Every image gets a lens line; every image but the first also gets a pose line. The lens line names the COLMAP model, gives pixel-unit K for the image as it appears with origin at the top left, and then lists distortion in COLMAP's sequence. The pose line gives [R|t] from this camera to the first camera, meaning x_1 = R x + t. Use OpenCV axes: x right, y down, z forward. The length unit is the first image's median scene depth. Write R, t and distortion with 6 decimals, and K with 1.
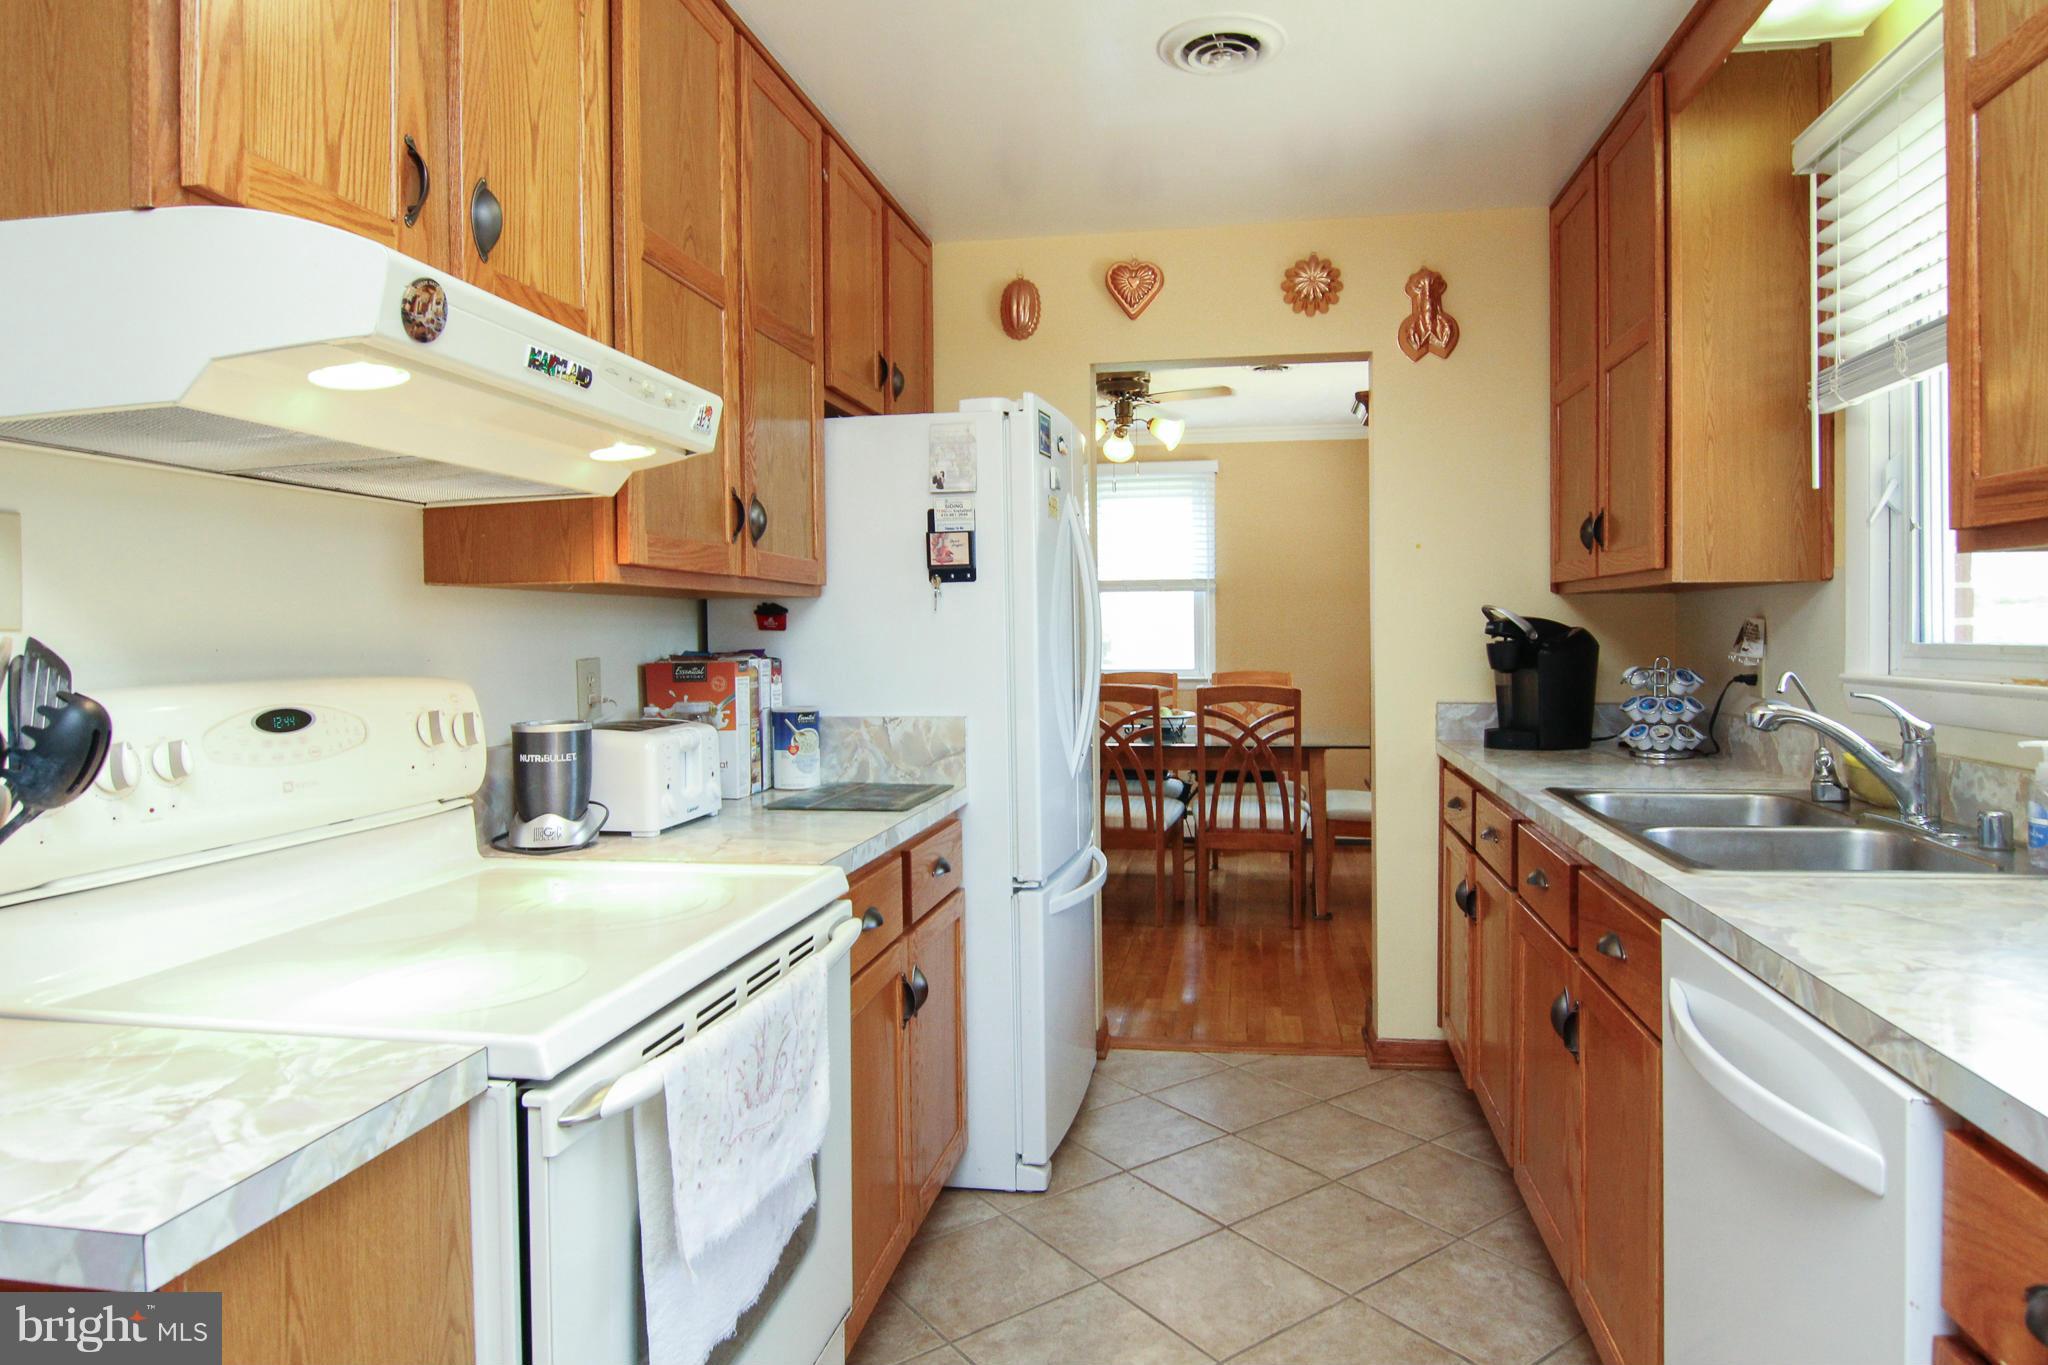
lens RADIAL K [[1247.0, 0, 1074.1], [0, 1247.0, 622.1], [0, 0, 1]] dist [-0.010157, -0.005243]
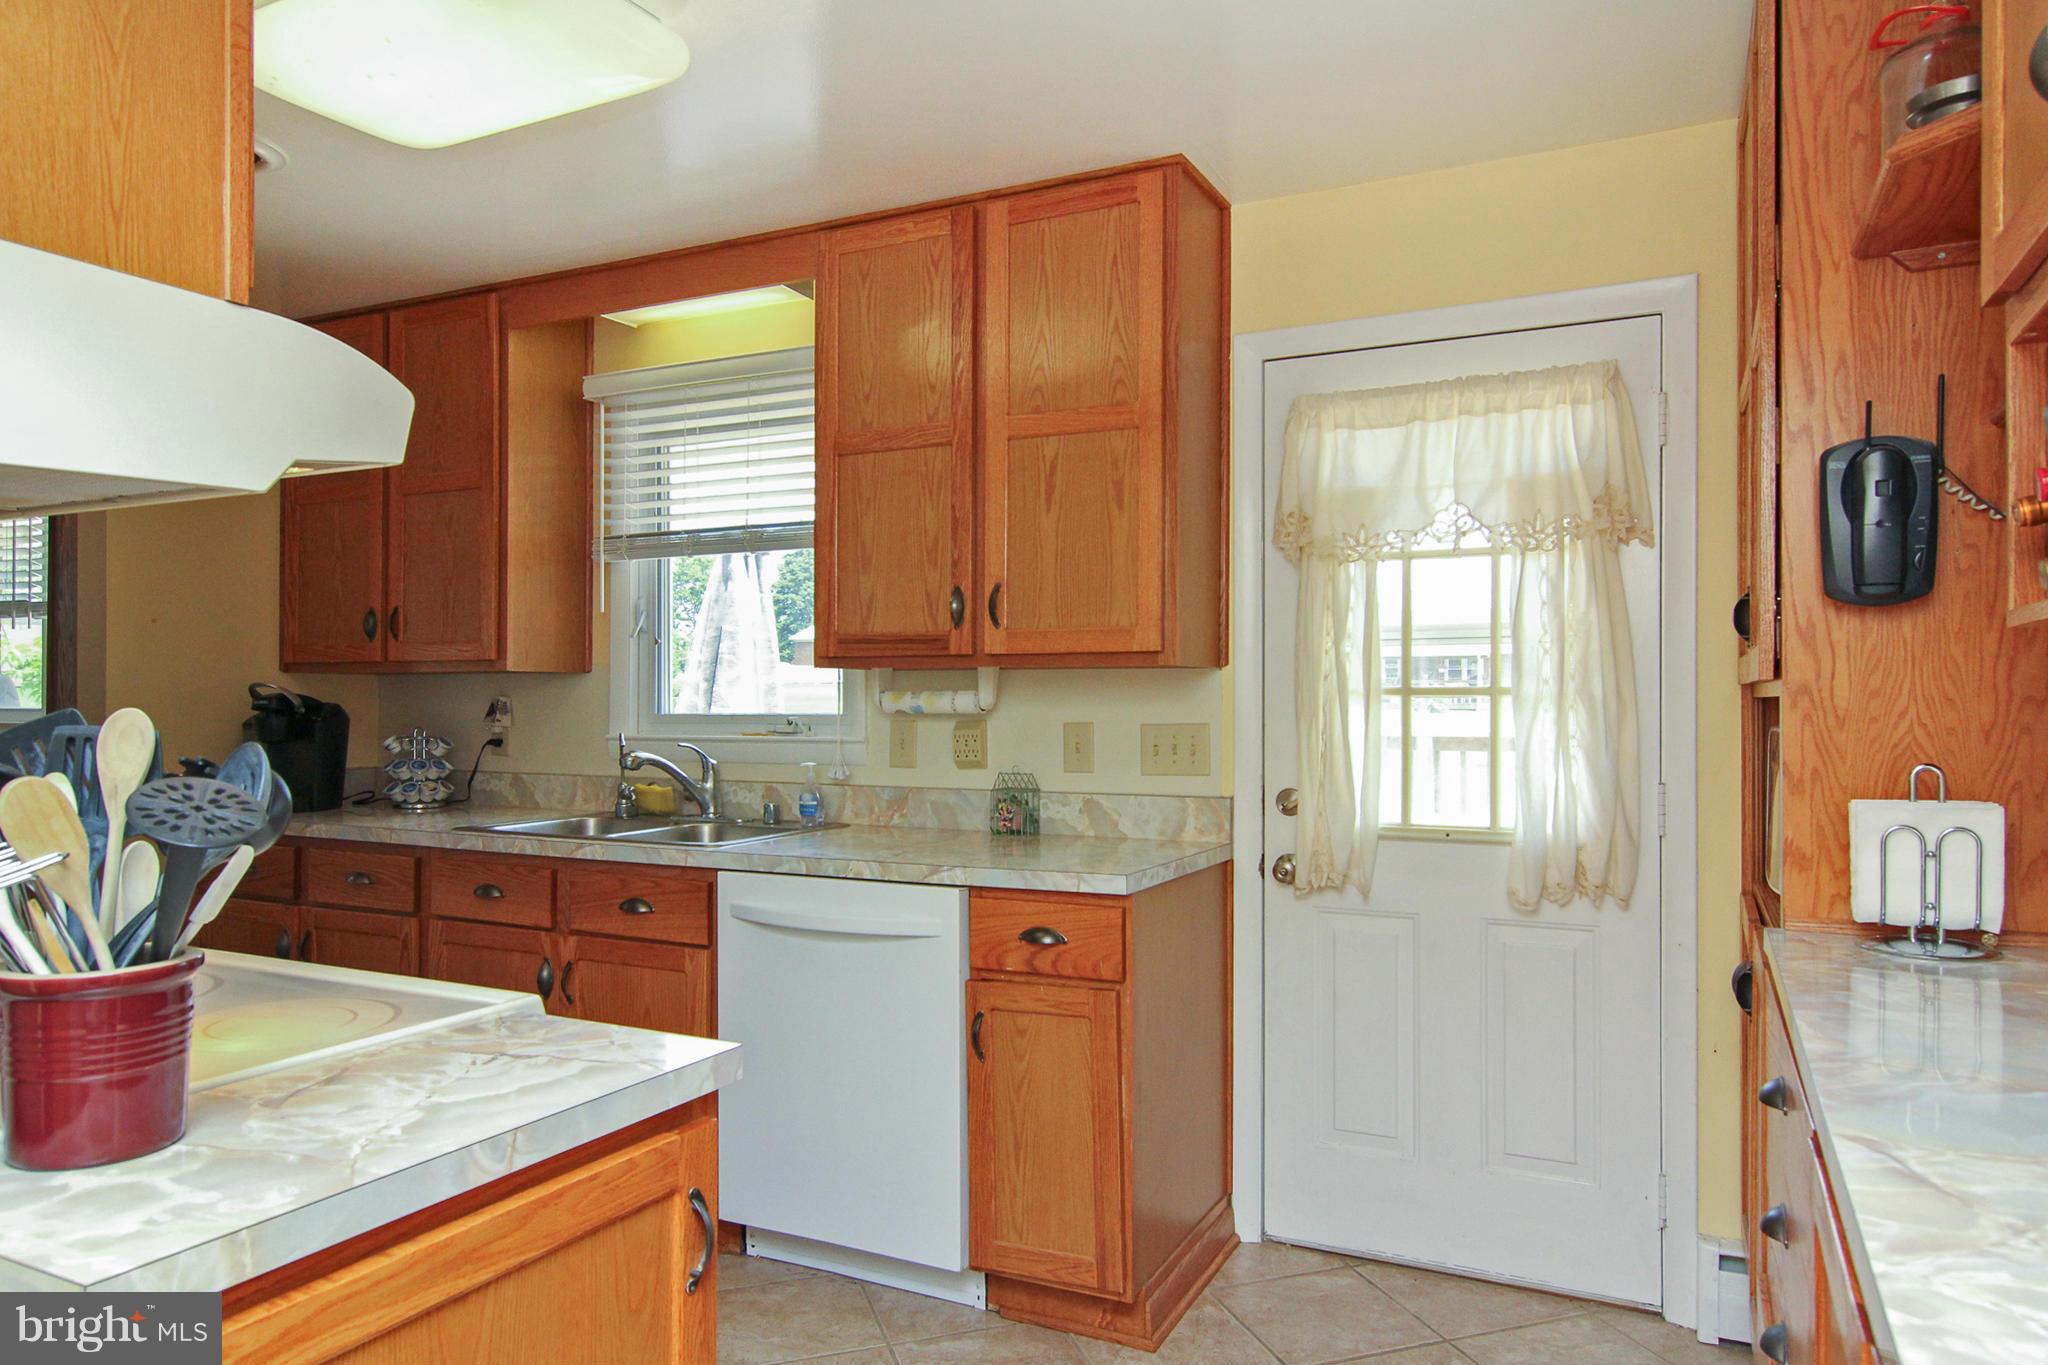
lens RADIAL K [[1247.0, 0, 1032.7], [0, 1247.0, 699.4], [0, 0, 1]] dist [-0.010157, -0.005243]
pose [[0.330930, 0.008186, 0.943620, -0.543906], [-0.009408, 0.999941, -0.005375, 0.000774], [-0.943608, -0.007099, 0.330988, 0.003194]]
